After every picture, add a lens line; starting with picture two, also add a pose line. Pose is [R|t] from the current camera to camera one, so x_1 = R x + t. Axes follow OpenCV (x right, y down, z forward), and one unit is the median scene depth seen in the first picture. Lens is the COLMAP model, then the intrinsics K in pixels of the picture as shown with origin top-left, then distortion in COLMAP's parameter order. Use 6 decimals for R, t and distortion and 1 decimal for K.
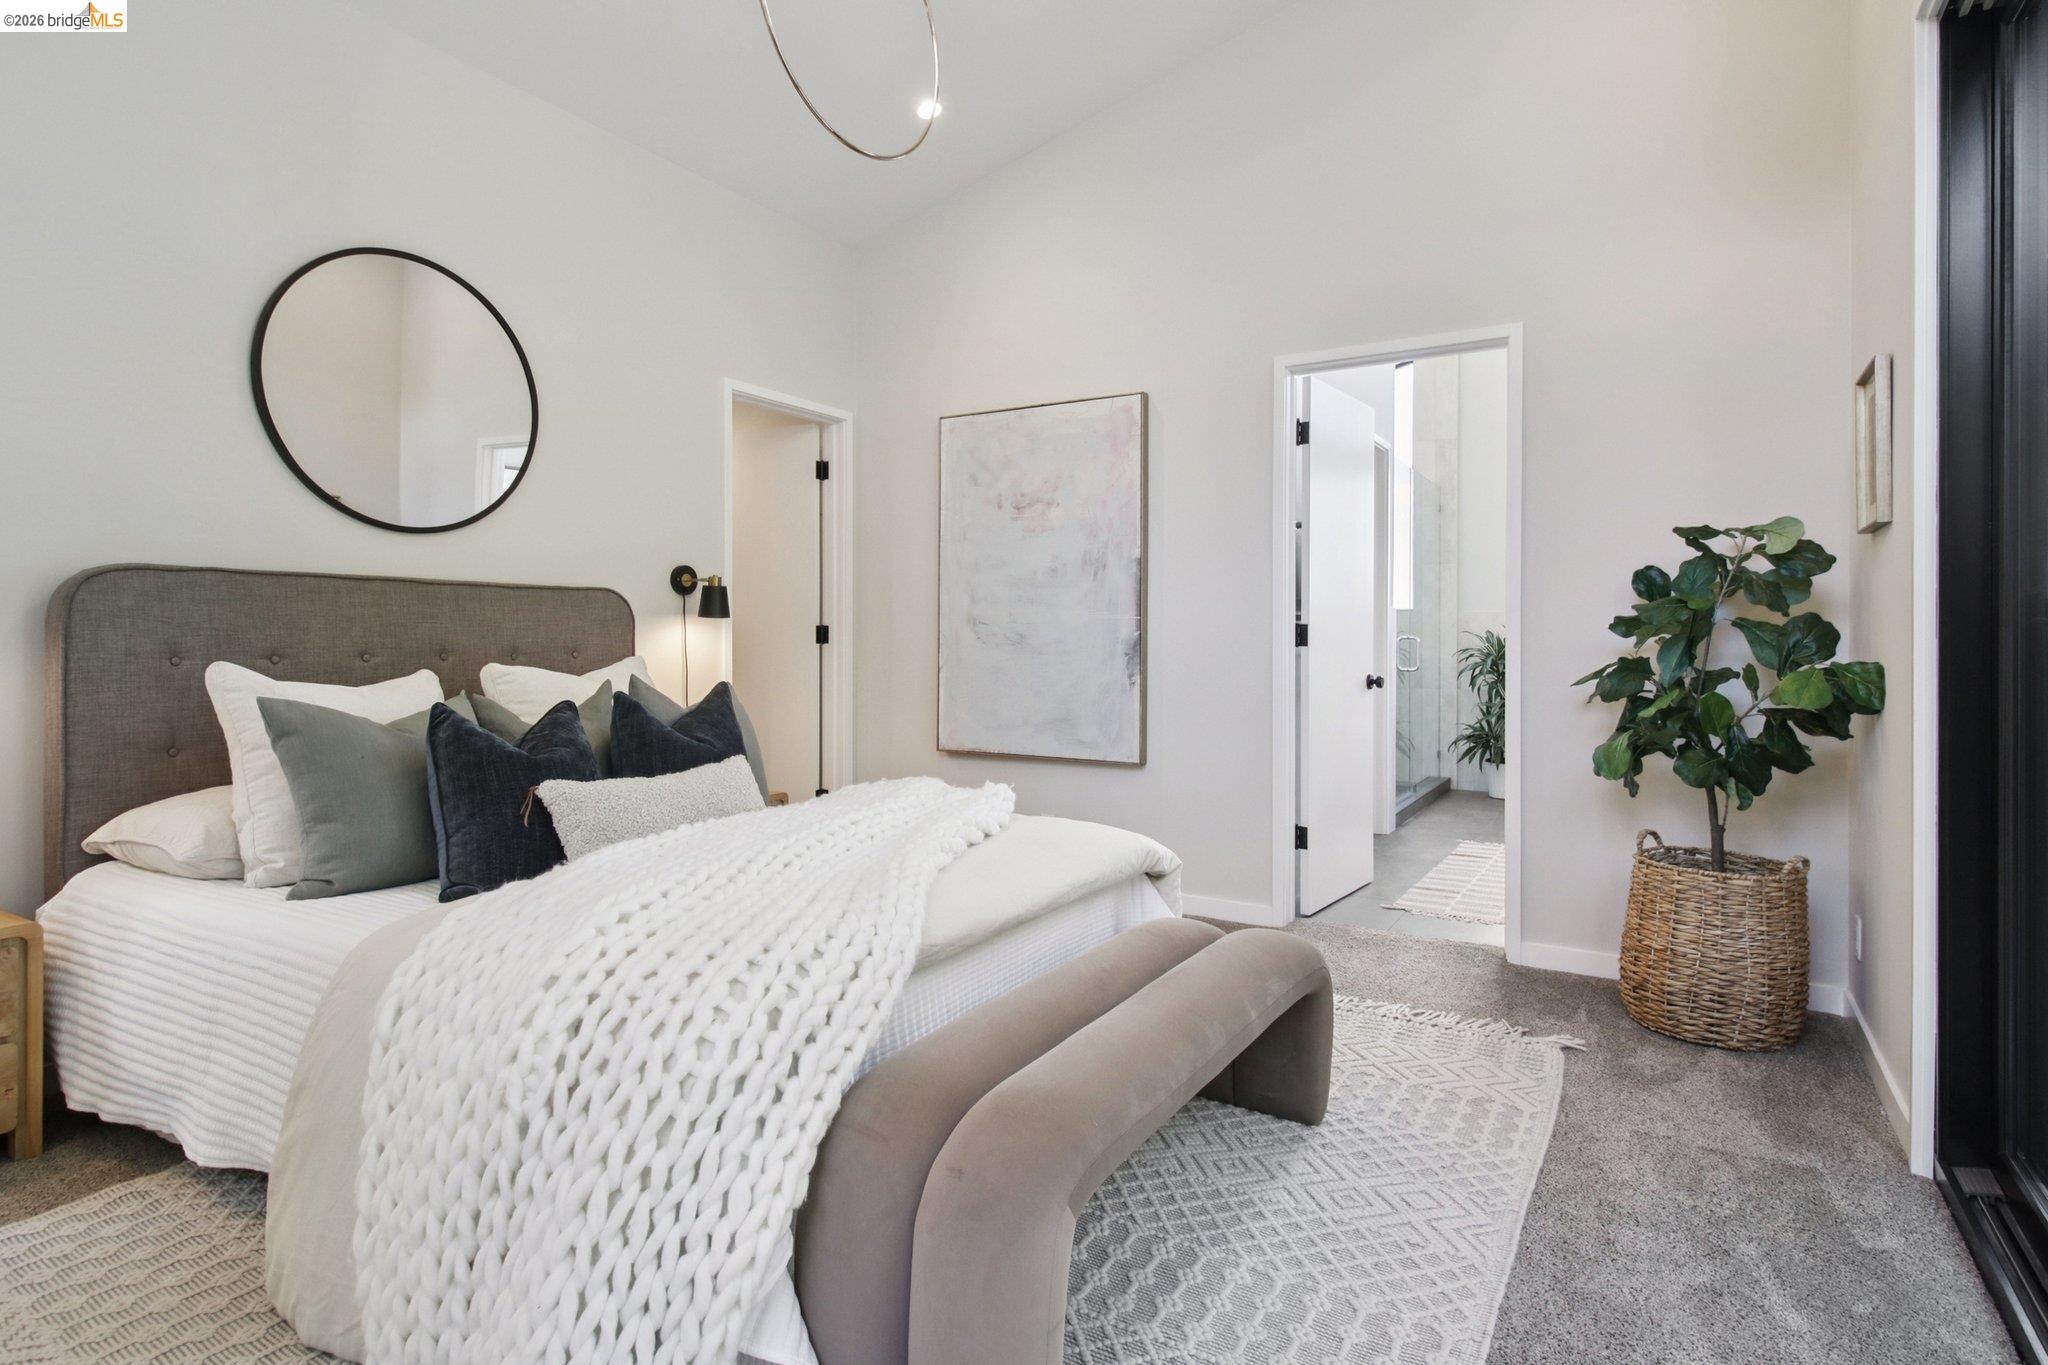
lens RADIAL K [[1079.8, 0, 1038.6], [0, 1079.8, 635.0], [0, 0, 1]] dist [-0.000259, 0.000687]
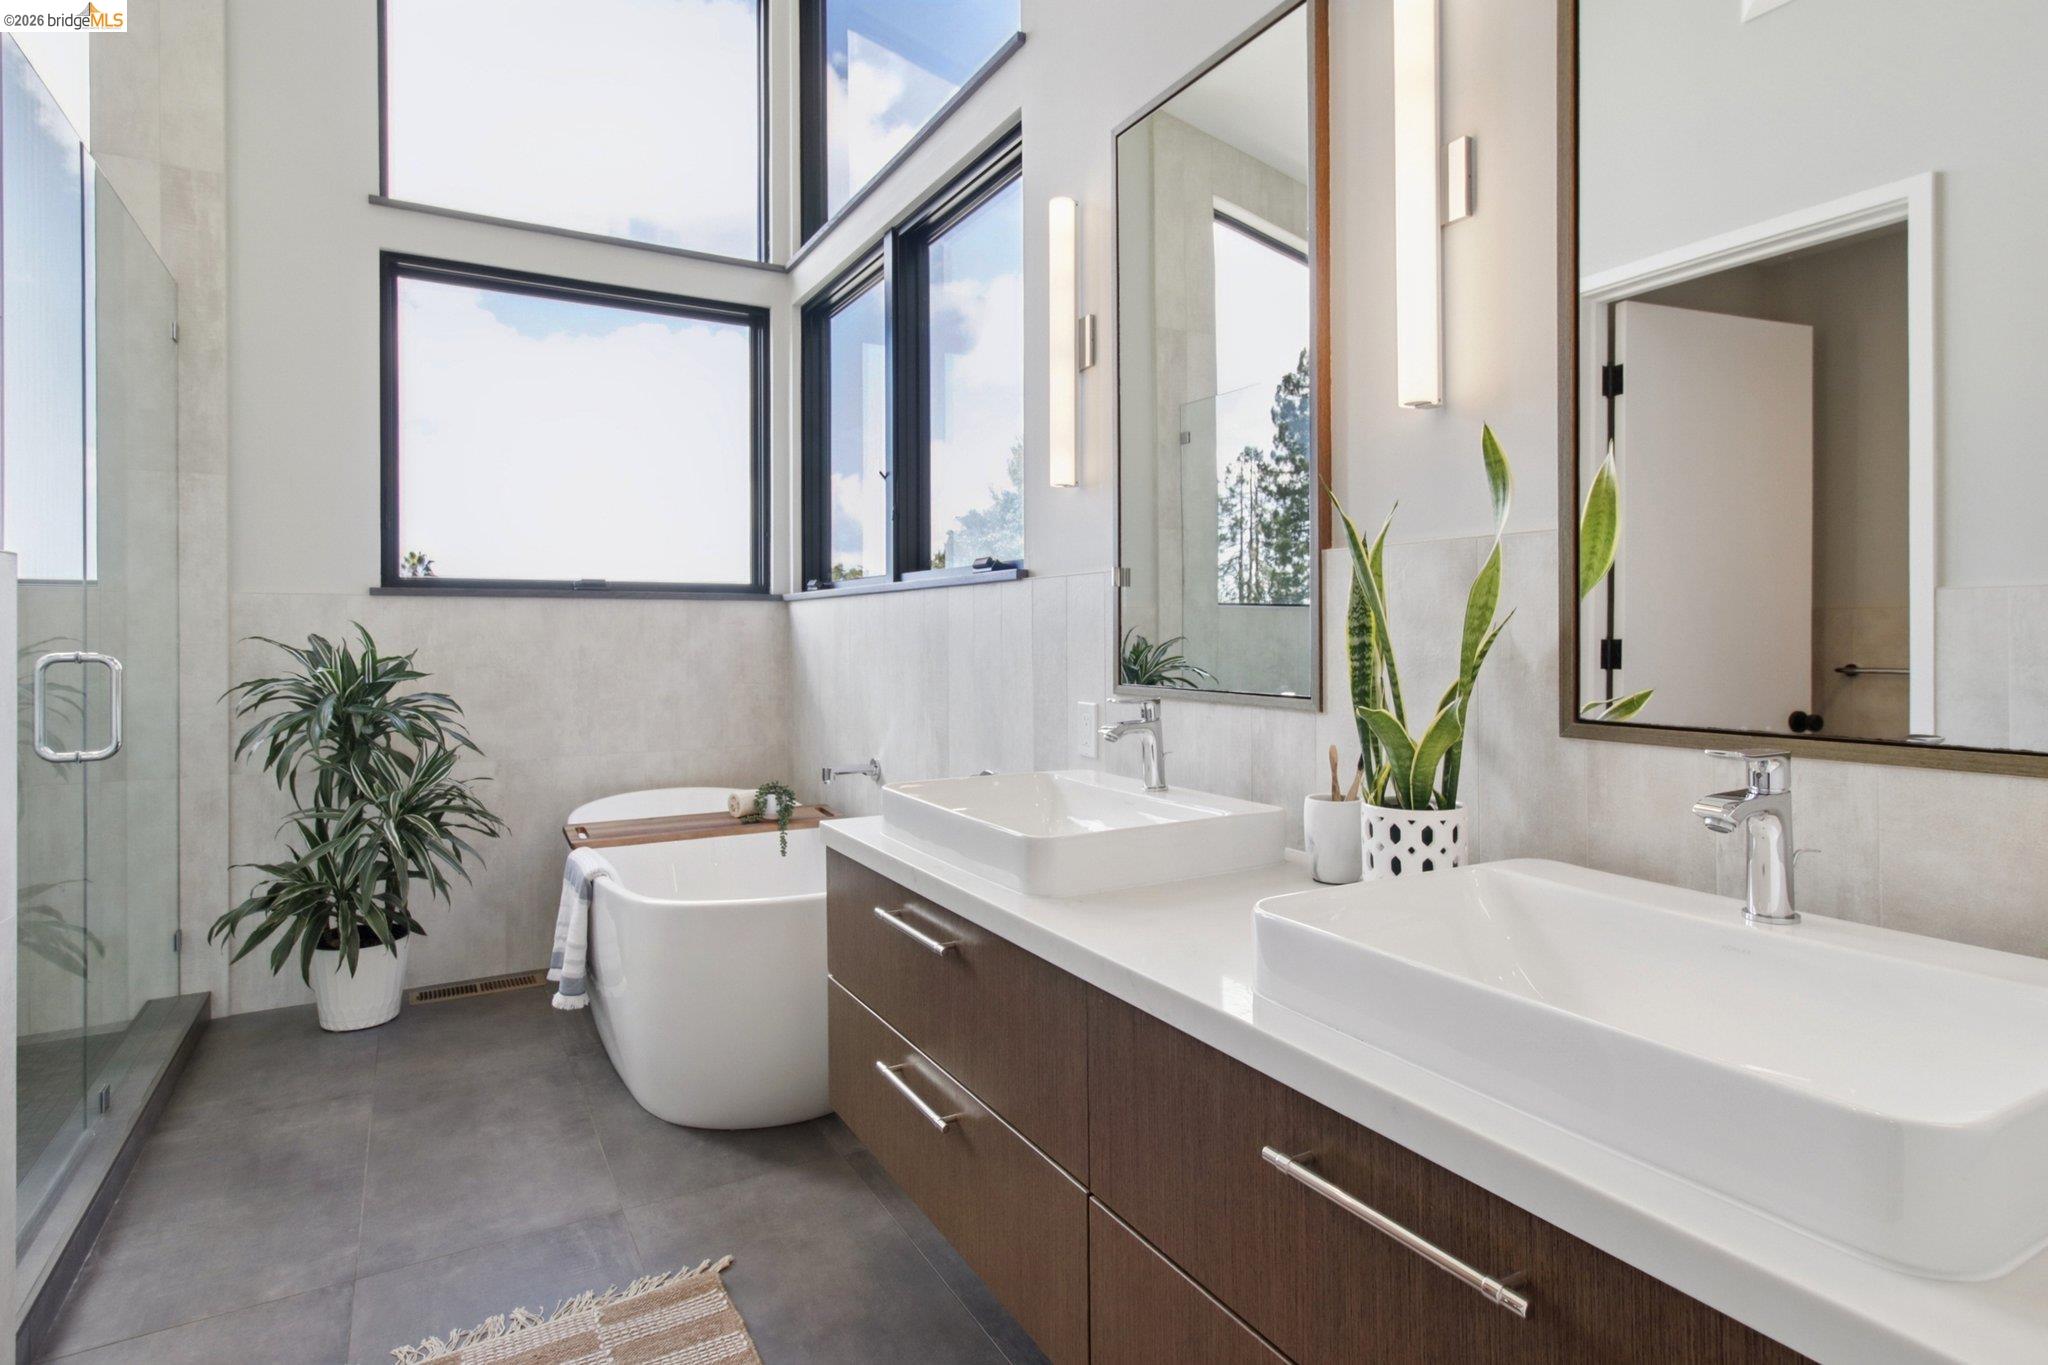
lens RADIAL K [[1079.8, 0, 1038.6], [0, 1079.8, 635.0], [0, 0, 1]] dist [-0.000259, 0.000687]
pose [[0.512409, -0.005600, 0.858723, 0.199095], [0.006091, 0.999977, 0.002887, -0.003769], [-0.858720, 0.003751, 0.512431, 0.542518]]
